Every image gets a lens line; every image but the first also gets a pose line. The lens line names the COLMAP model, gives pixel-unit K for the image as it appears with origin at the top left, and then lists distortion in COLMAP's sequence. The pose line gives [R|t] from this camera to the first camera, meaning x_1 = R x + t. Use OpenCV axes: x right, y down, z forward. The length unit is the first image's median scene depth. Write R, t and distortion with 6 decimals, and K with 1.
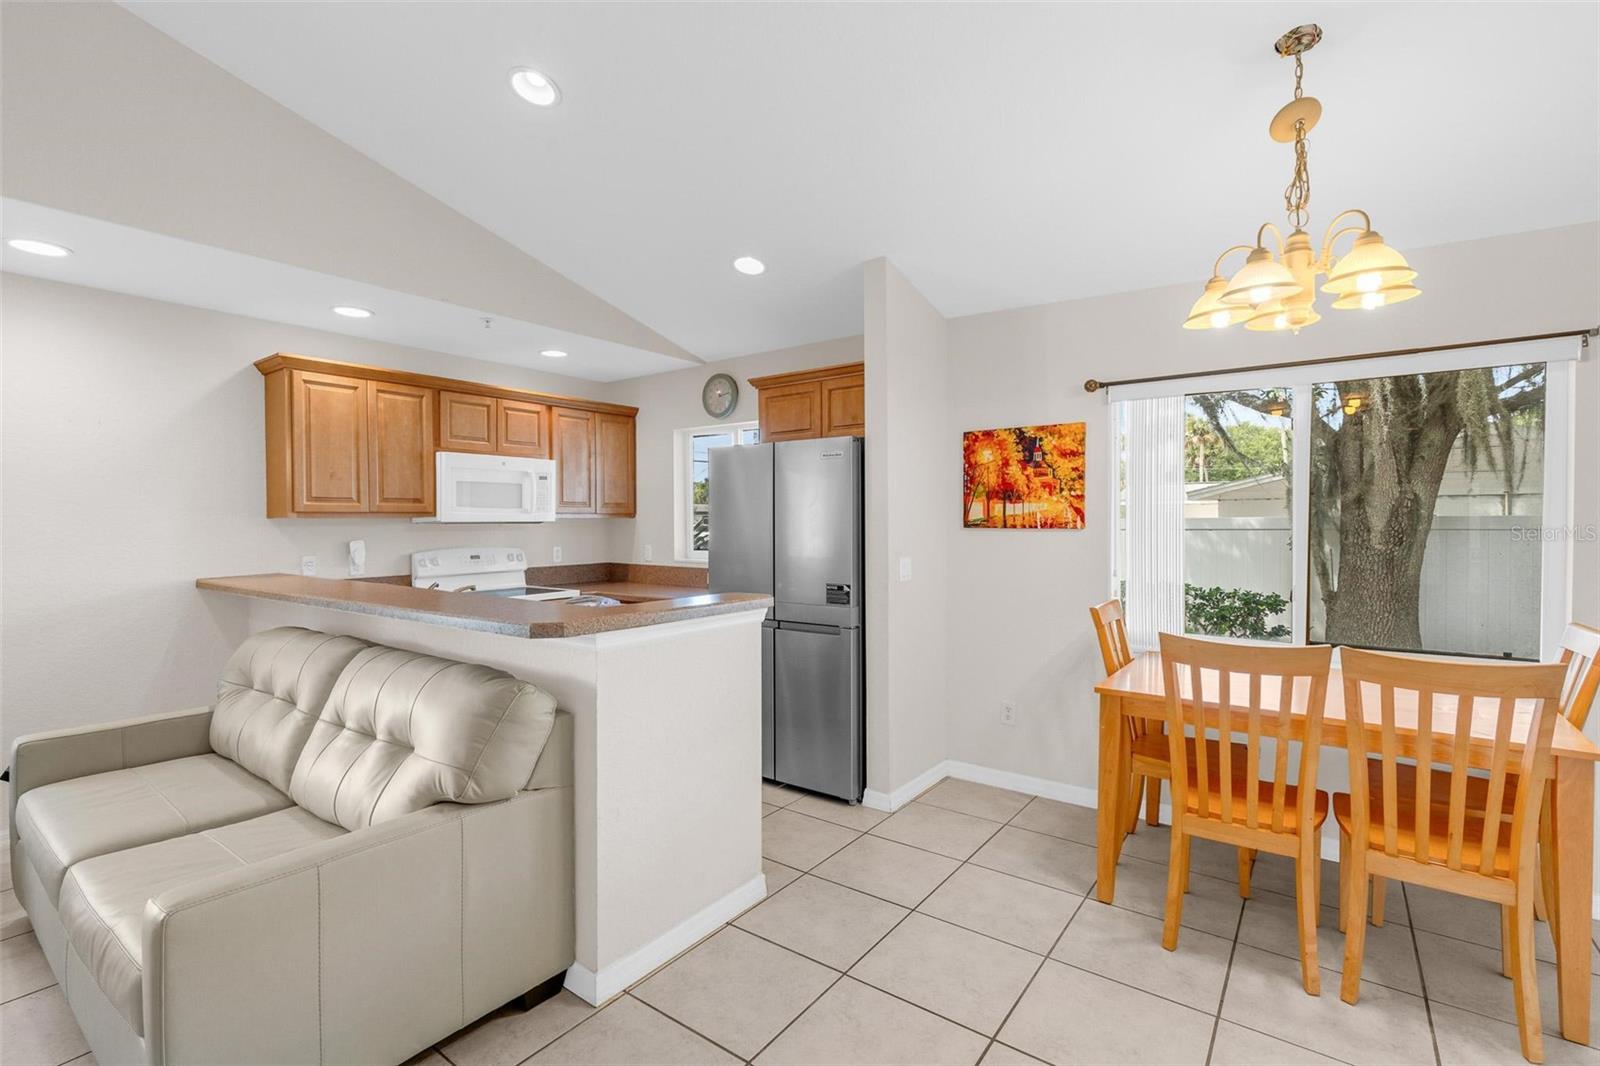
lens RADIAL K [[729.5, 0, 765.8], [0, 729.5, 533.0], [0, 0, 1]] dist [-0.010204, 0.004269]
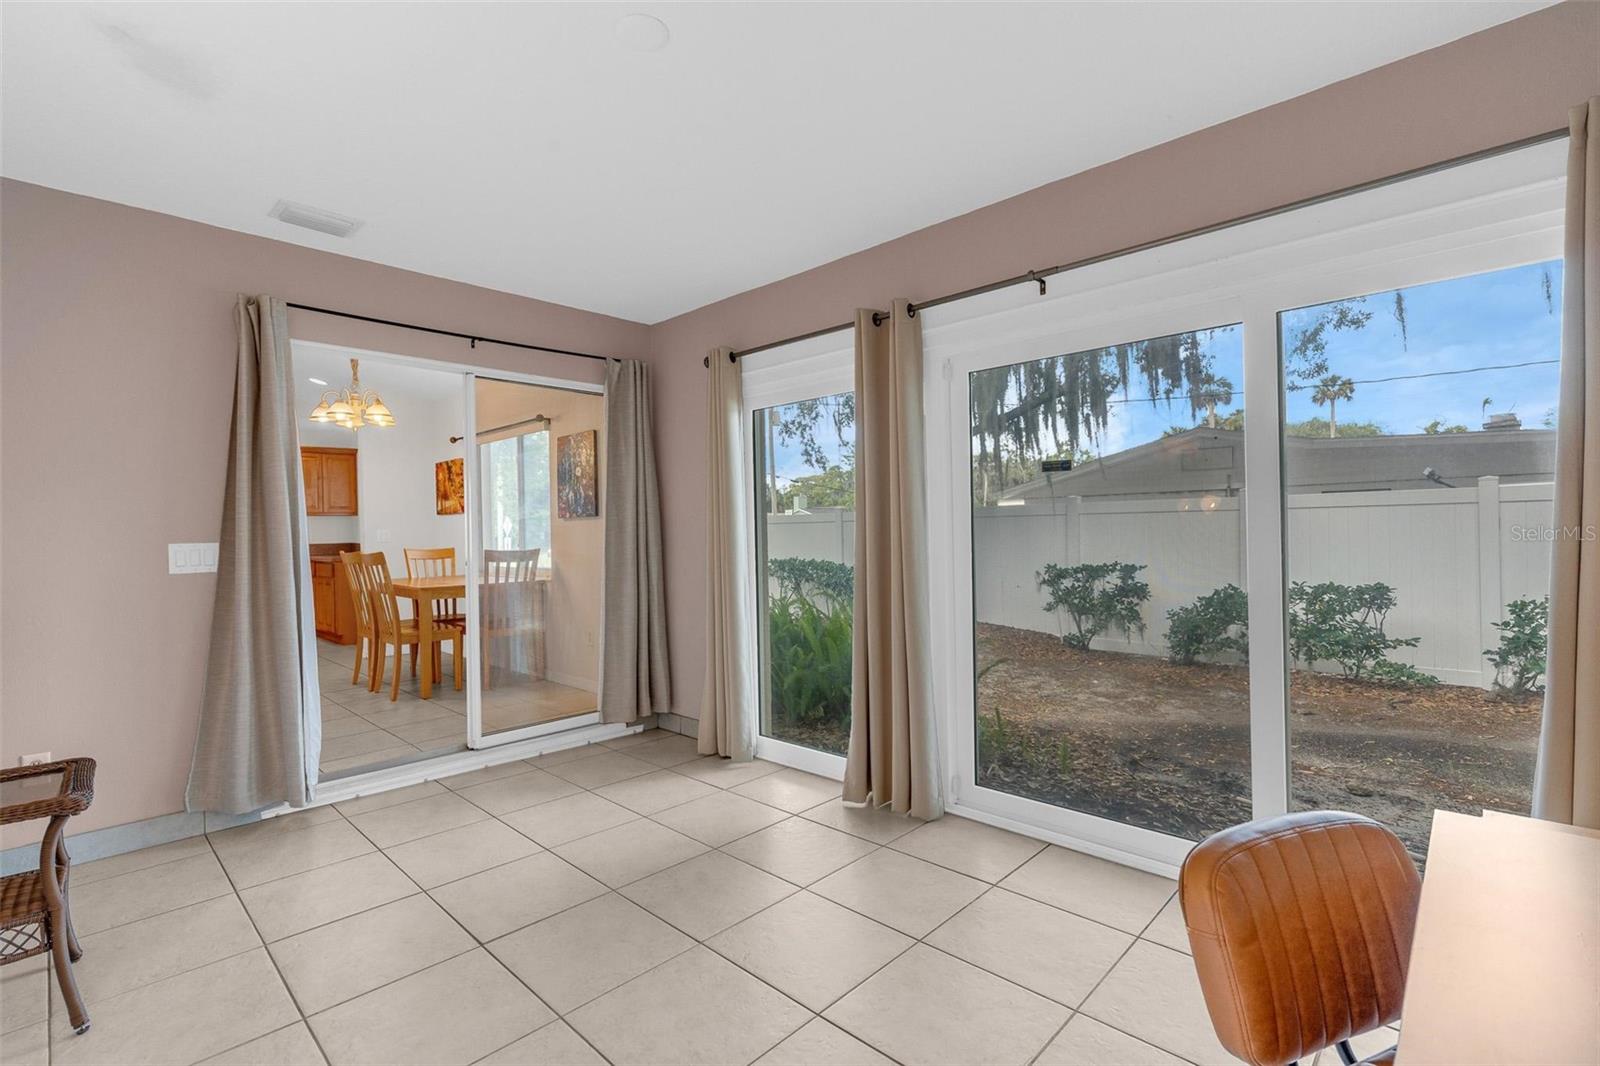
lens RADIAL K [[729.5, 0, 765.8], [0, 729.5, 533.0], [0, 0, 1]] dist [-0.010204, 0.004269]
pose [[0.992022, -0.013005, -0.125389, 1.385333], [0.011370, 0.999841, -0.013744, 0.076919], [0.125548, 0.012209, 0.992012, -0.757776]]
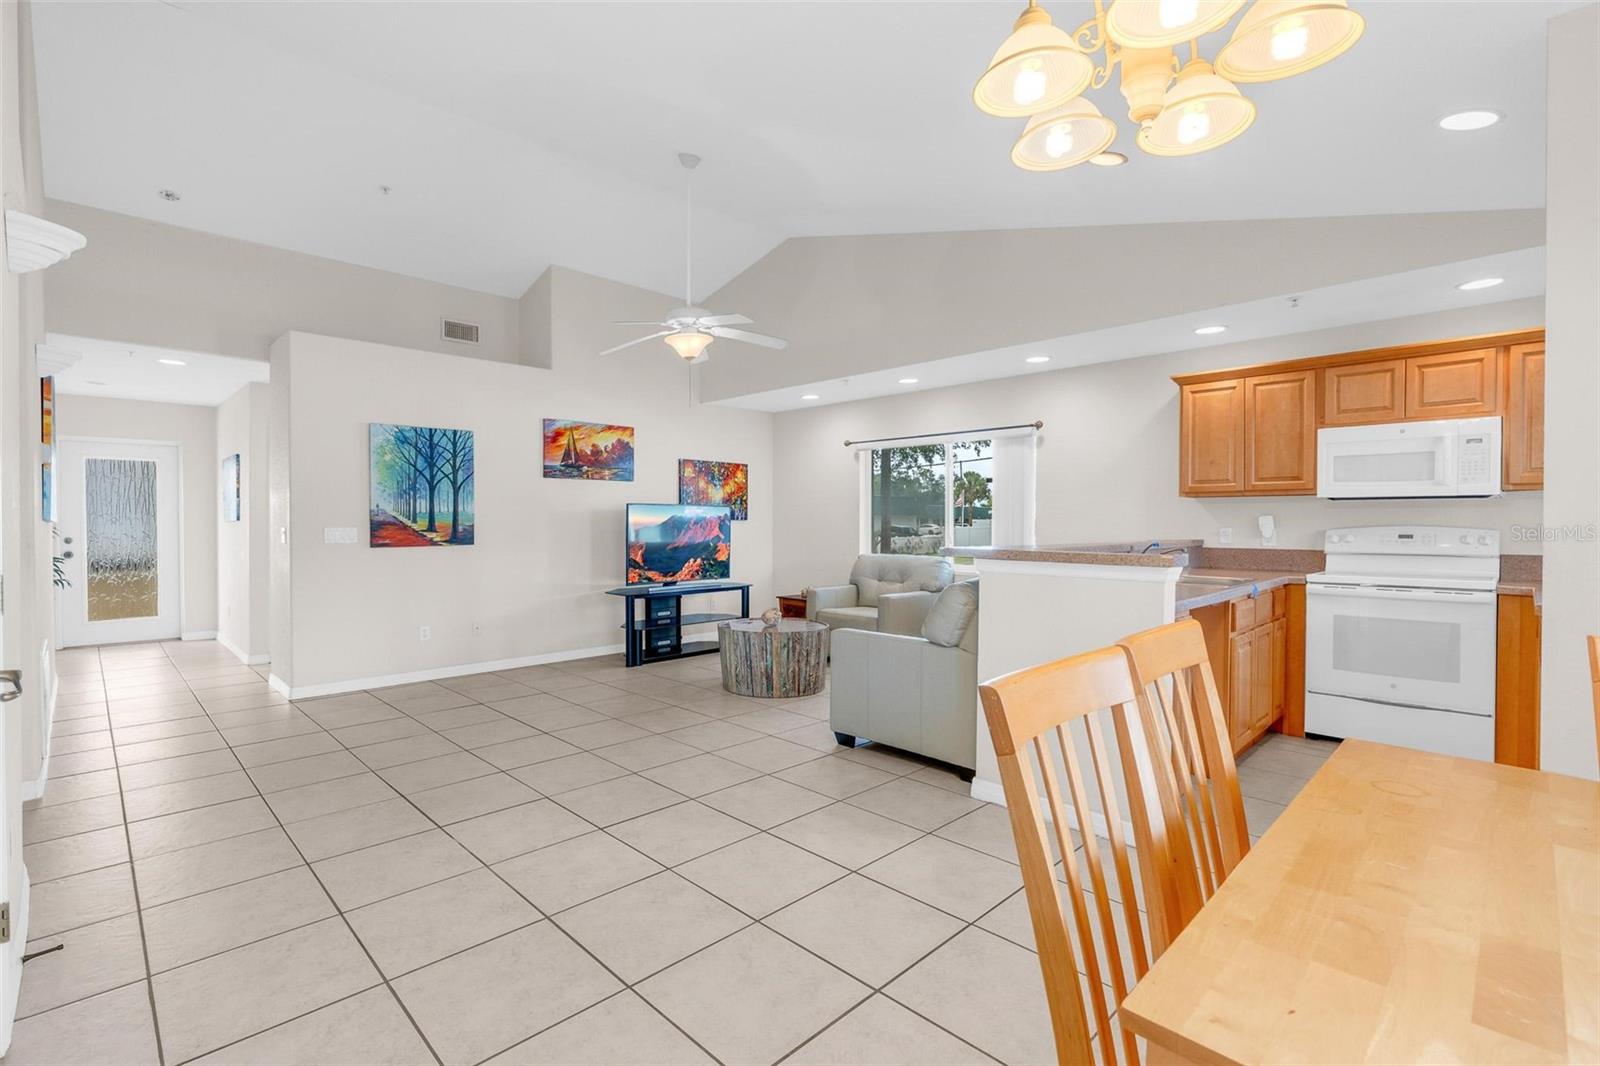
lens RADIAL K [[732.2, 0, 761.1], [0, 732.2, 527.7], [0, 0, 1]] dist [-0.000553, 0.000331]
pose [[-0.151550, 0.012506, -0.988370, 0.787717], [-0.018234, 0.999714, 0.015445, 0.028986], [0.988281, 0.020363, -0.151279, 0.434831]]
